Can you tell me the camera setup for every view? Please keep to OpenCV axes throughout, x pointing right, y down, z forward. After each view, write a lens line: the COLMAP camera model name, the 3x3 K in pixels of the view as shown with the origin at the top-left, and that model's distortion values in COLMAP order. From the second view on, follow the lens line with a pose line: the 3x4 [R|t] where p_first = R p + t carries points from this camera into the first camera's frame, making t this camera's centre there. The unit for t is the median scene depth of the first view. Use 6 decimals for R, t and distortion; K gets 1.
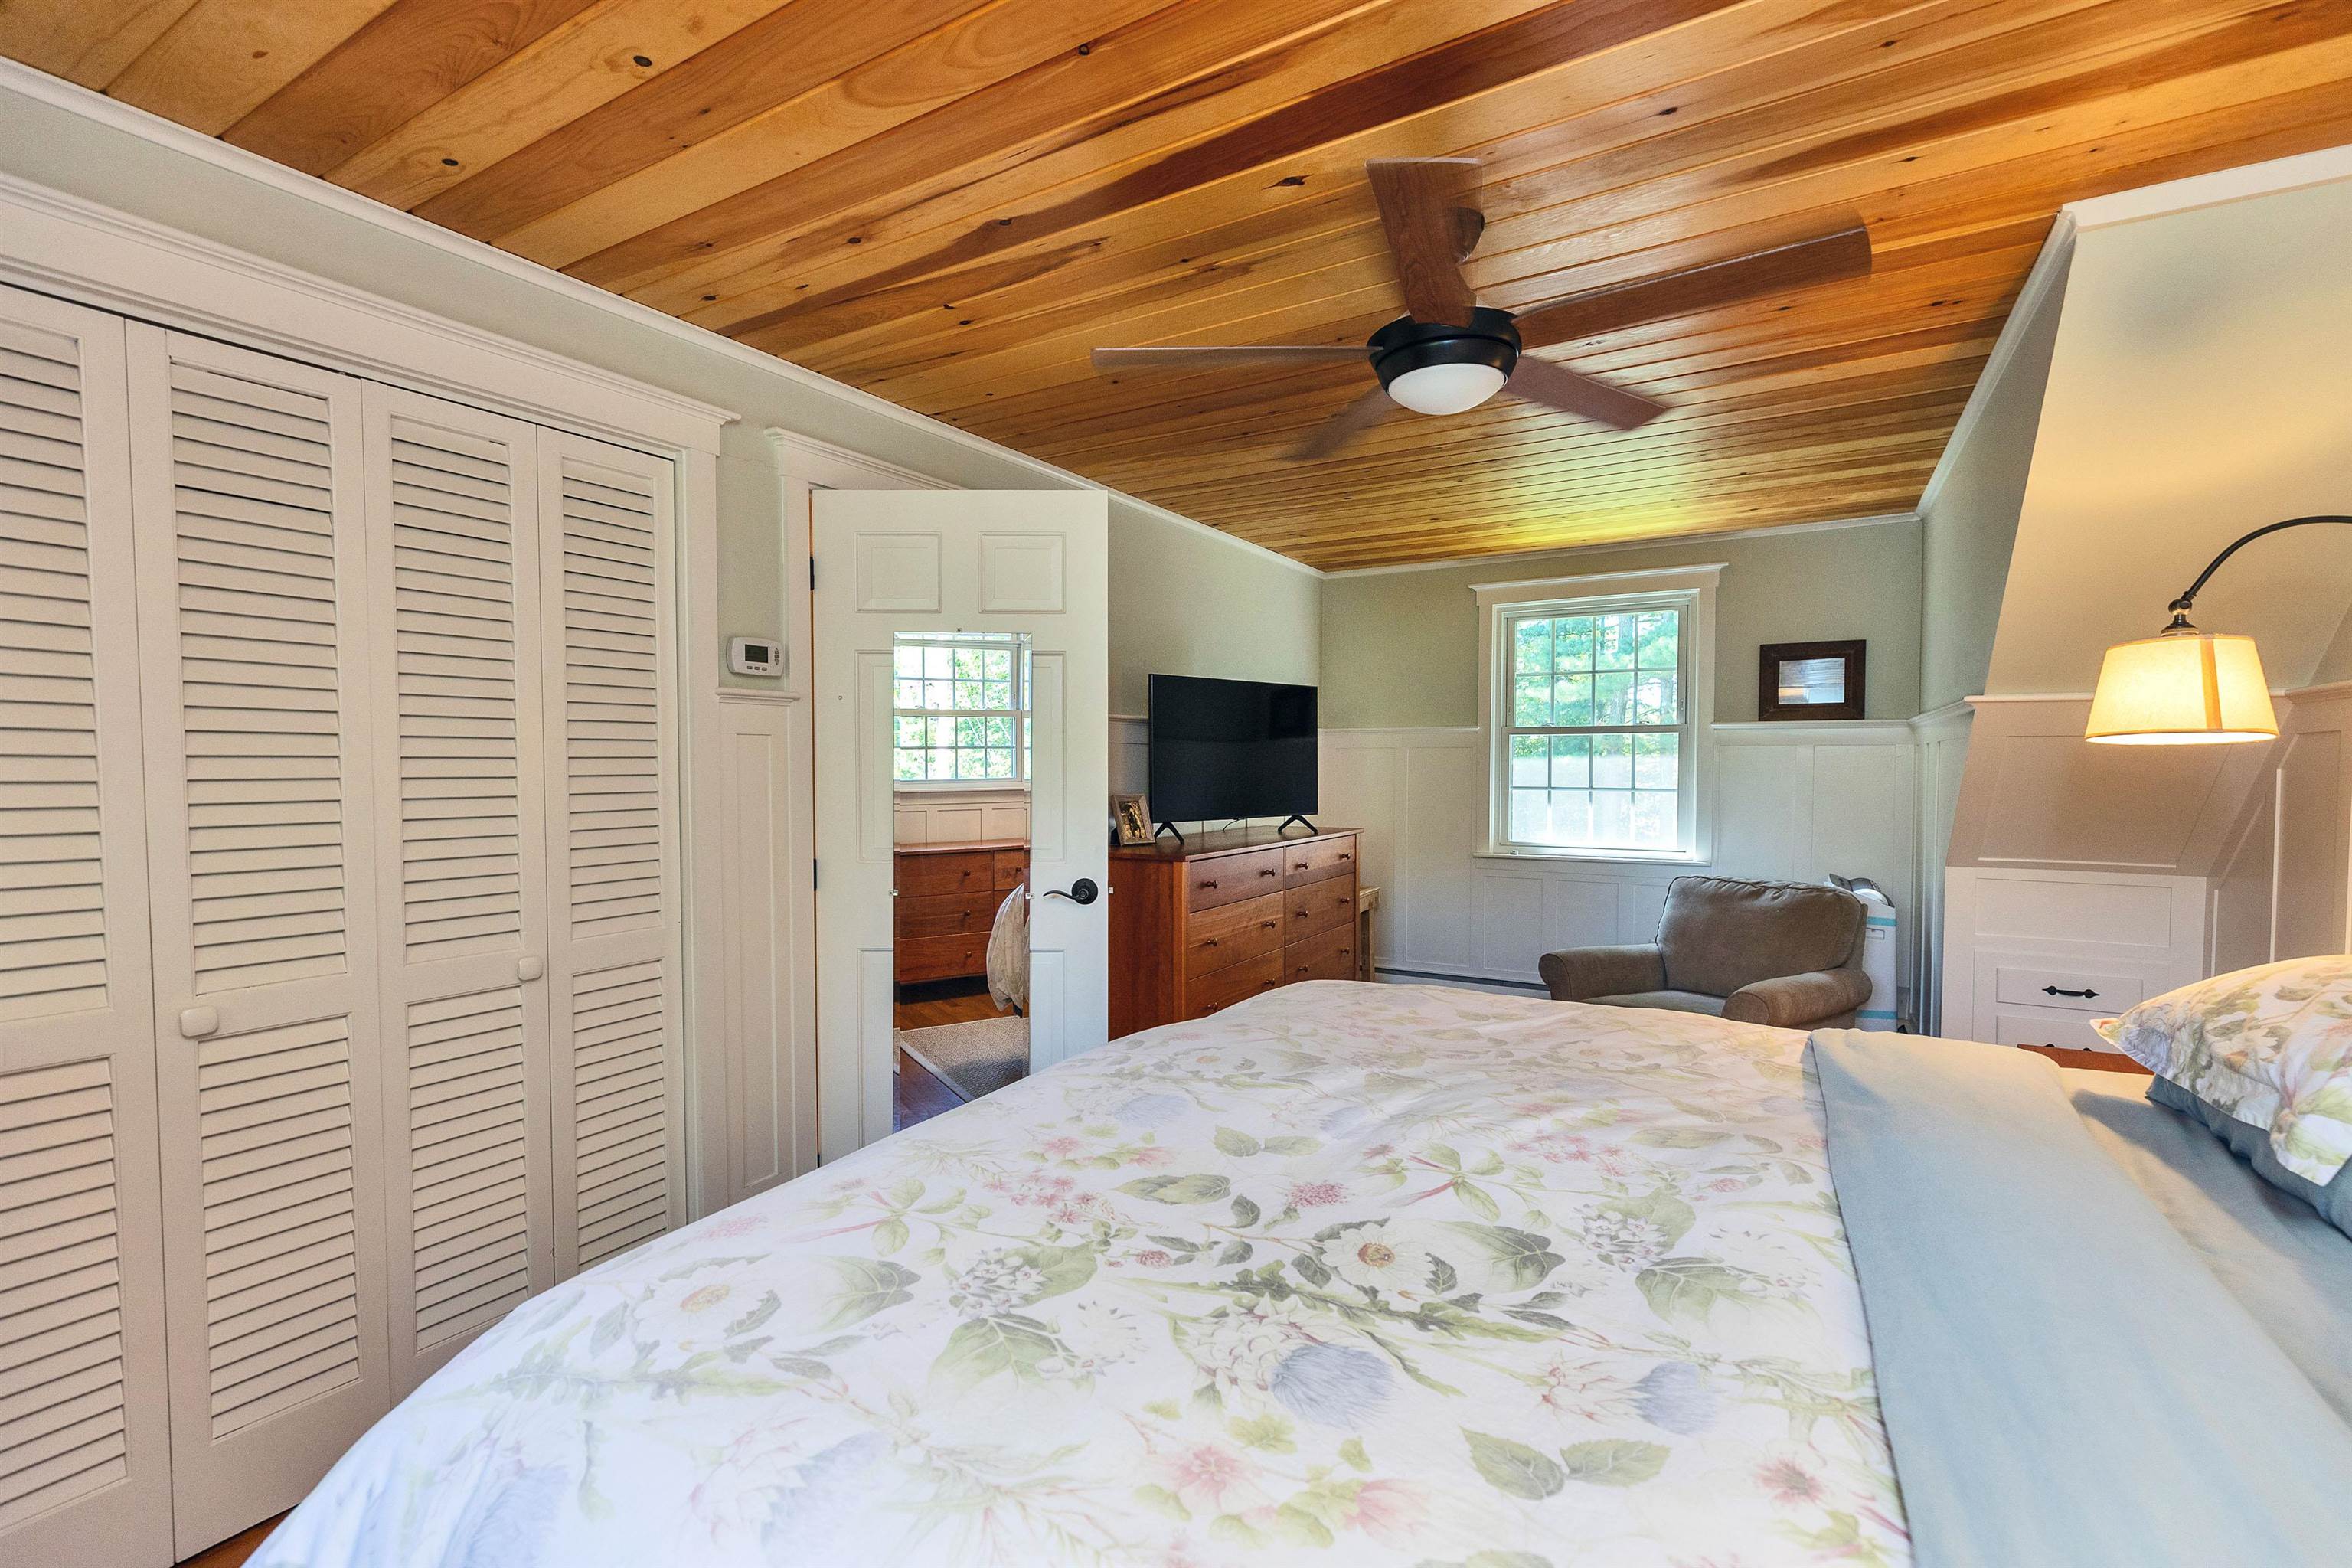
lens RADIAL K [[1053.9, 0, 1181.3], [0, 1053.9, 783.0], [0, 0, 1]] dist [0.009166, -0.001025]
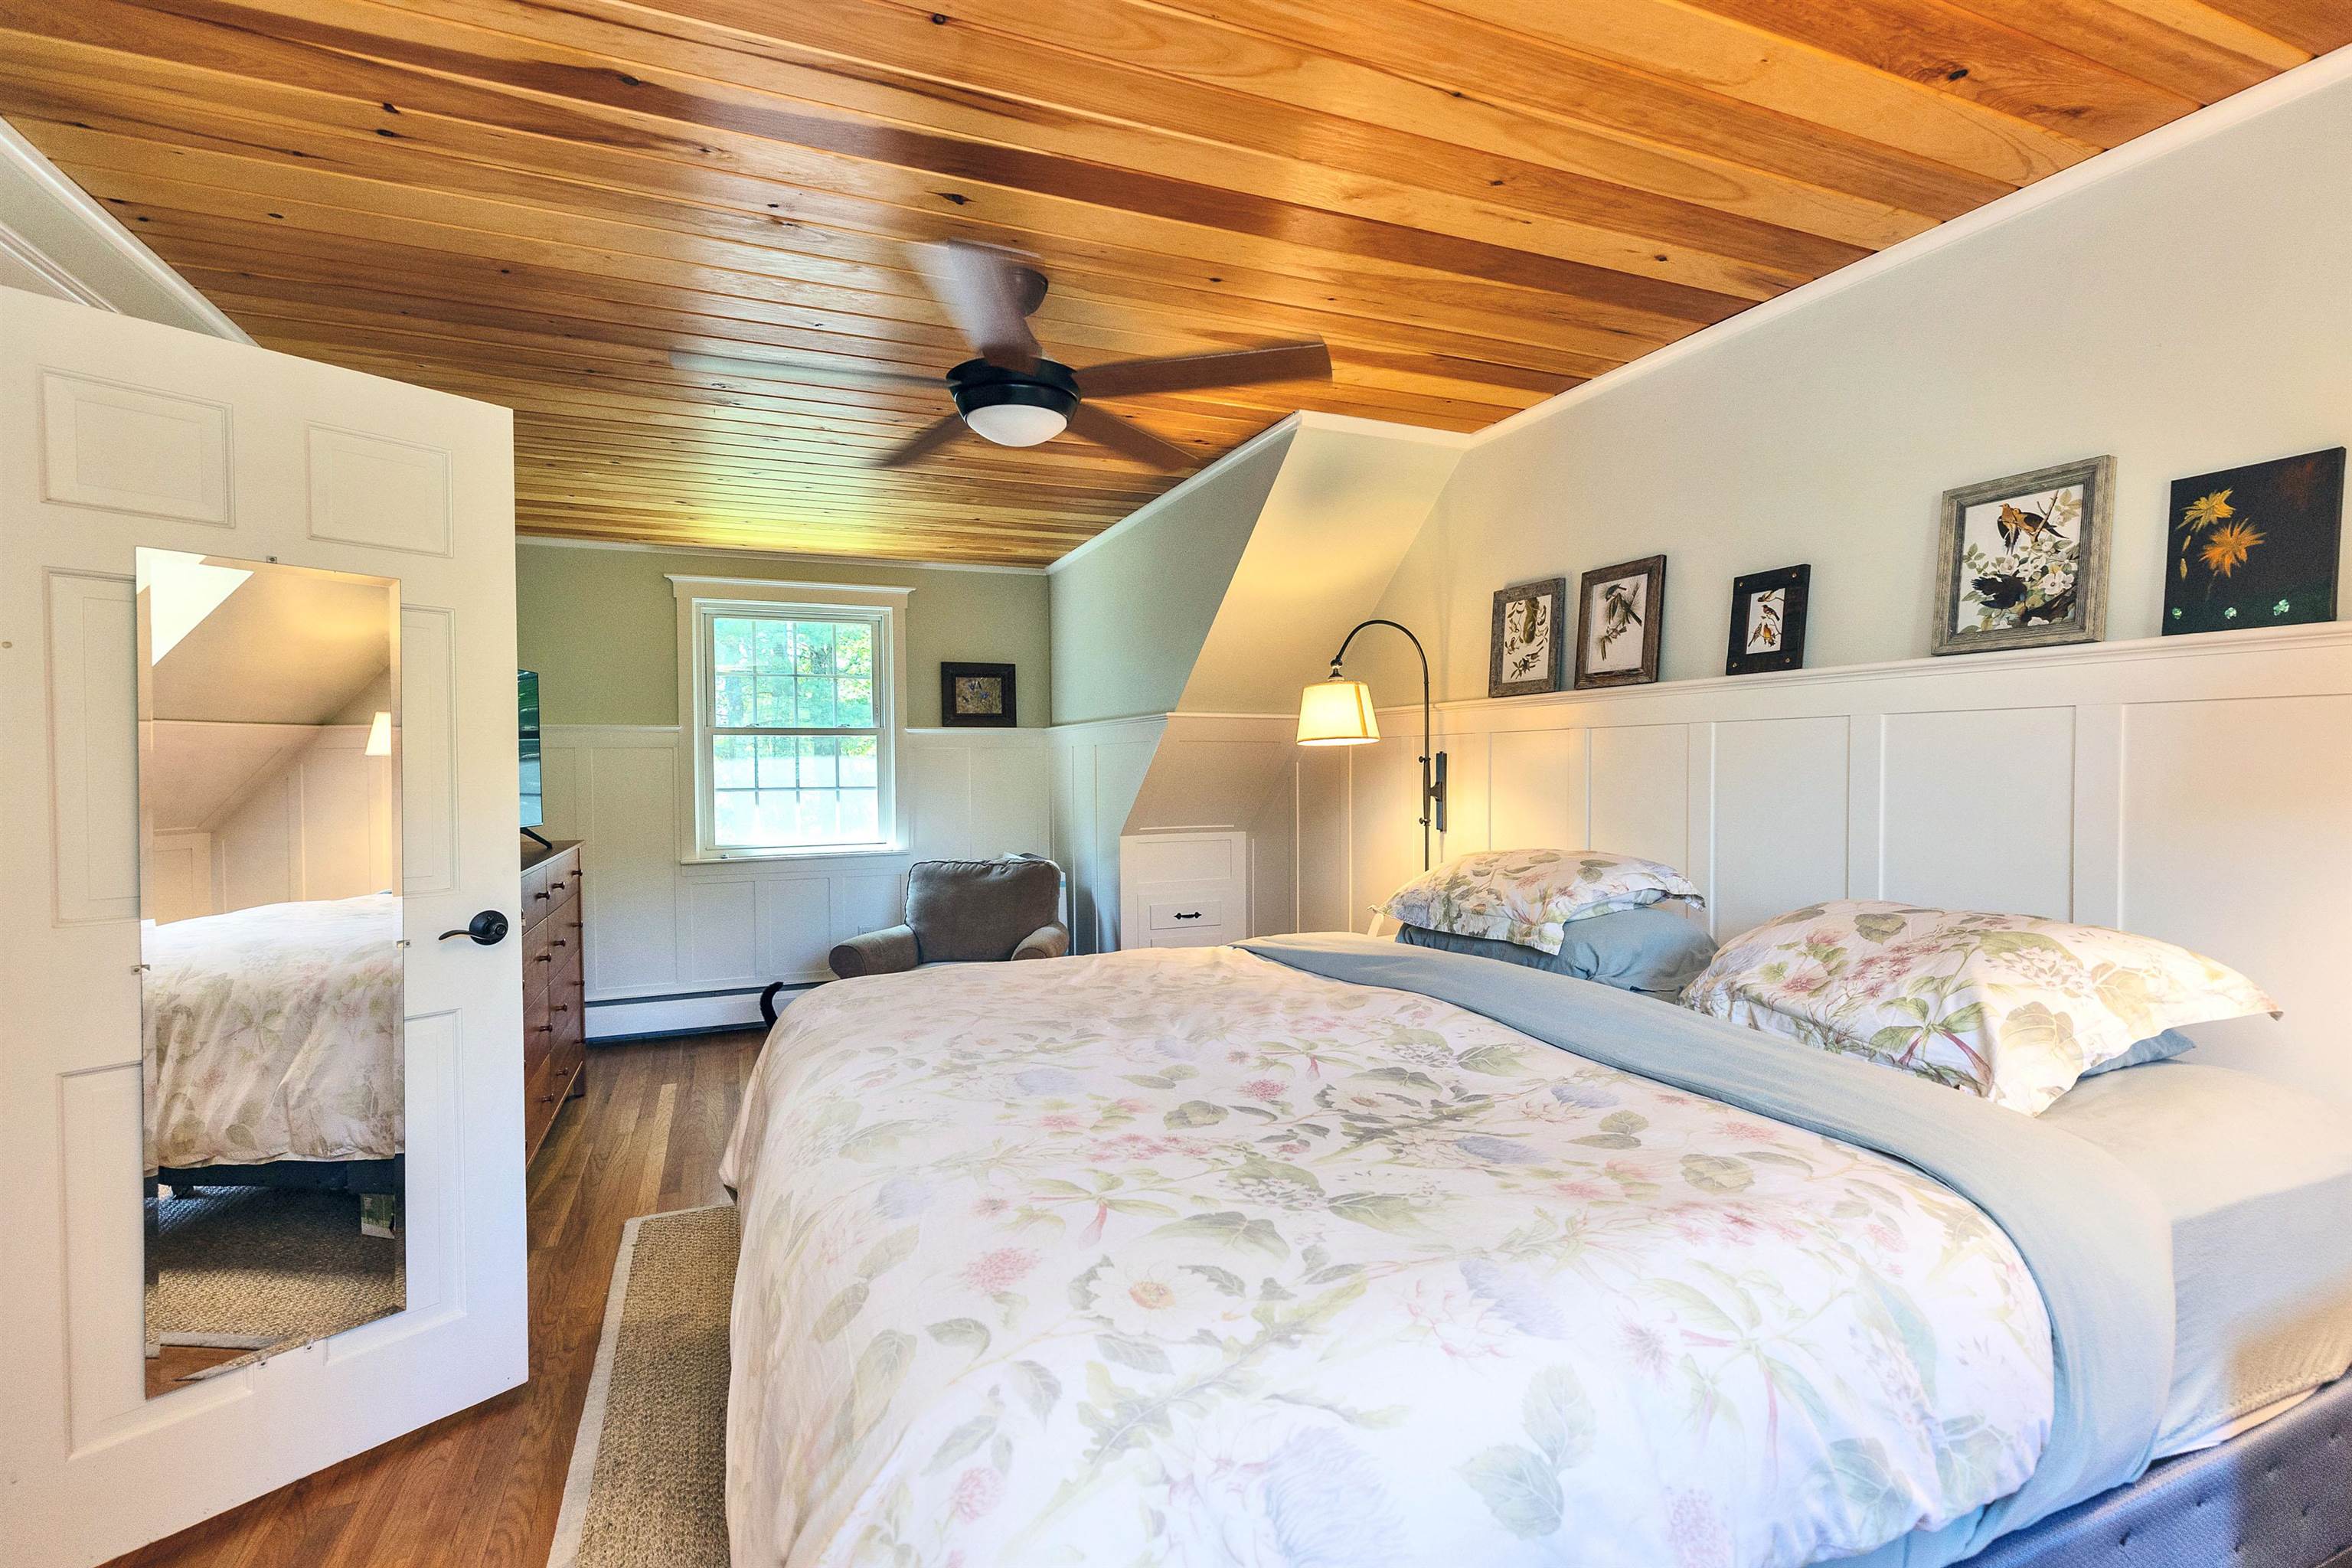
lens RADIAL K [[1078.1, 0, 1175.1], [0, 1078.1, 769.9], [0, 0, 1]] dist [0.008861, -0.000228]
pose [[0.594549, -0.007757, 0.804022, -0.949800], [0.023513, 0.999694, -0.007742, 0.015156], [-0.803716, 0.023508, 0.594549, 0.303952]]
